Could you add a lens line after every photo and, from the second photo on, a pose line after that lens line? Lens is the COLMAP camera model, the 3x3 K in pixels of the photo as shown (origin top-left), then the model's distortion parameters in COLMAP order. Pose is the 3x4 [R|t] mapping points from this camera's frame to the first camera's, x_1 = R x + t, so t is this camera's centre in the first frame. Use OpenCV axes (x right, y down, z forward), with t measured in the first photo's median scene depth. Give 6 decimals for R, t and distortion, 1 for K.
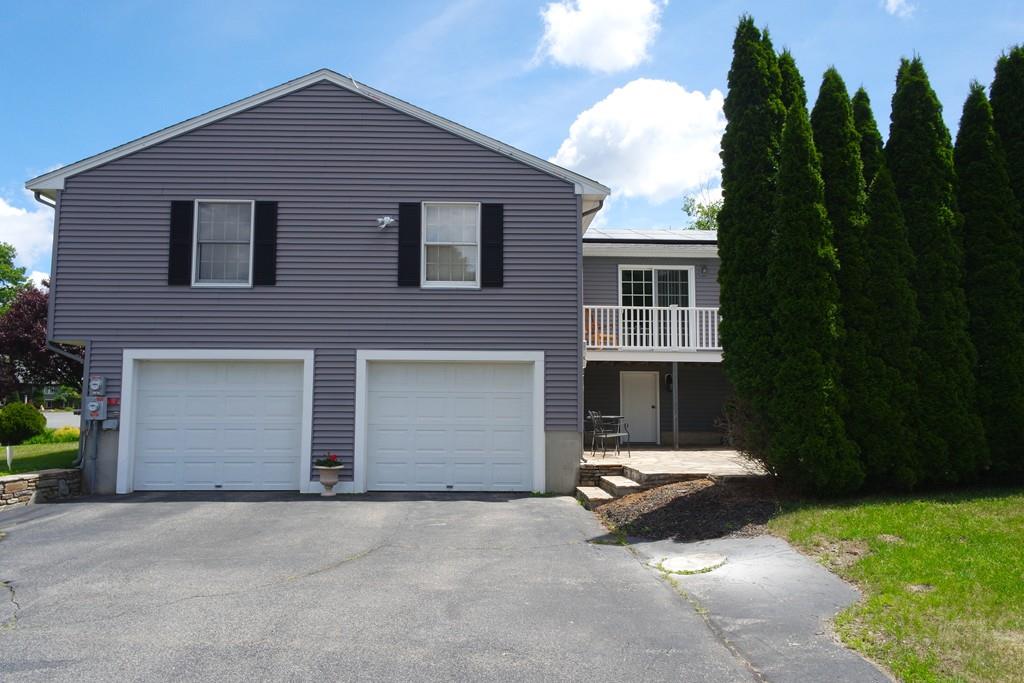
lens RADIAL K [[661.2, 0, 512.0], [0, 661.2, 341.5], [0, 0, 1]] dist [-0.003910, -0.000424]
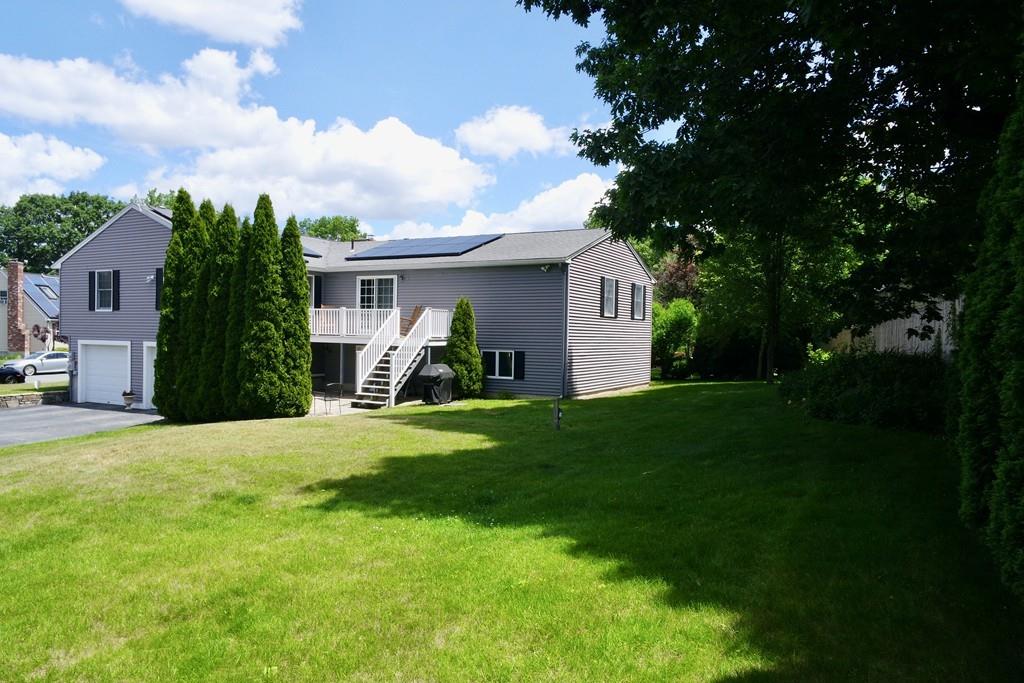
lens RADIAL K [[708.7, 0, 502.3], [0, 708.7, 340.5], [0, 0, 1]] dist [0.001306, 0.002701]
pose [[0.863871, 0.011121, -0.503591, 1.838172], [0.033330, 0.996303, 0.079176, -0.126352], [0.502609, -0.085183, 0.860307, -0.344819]]
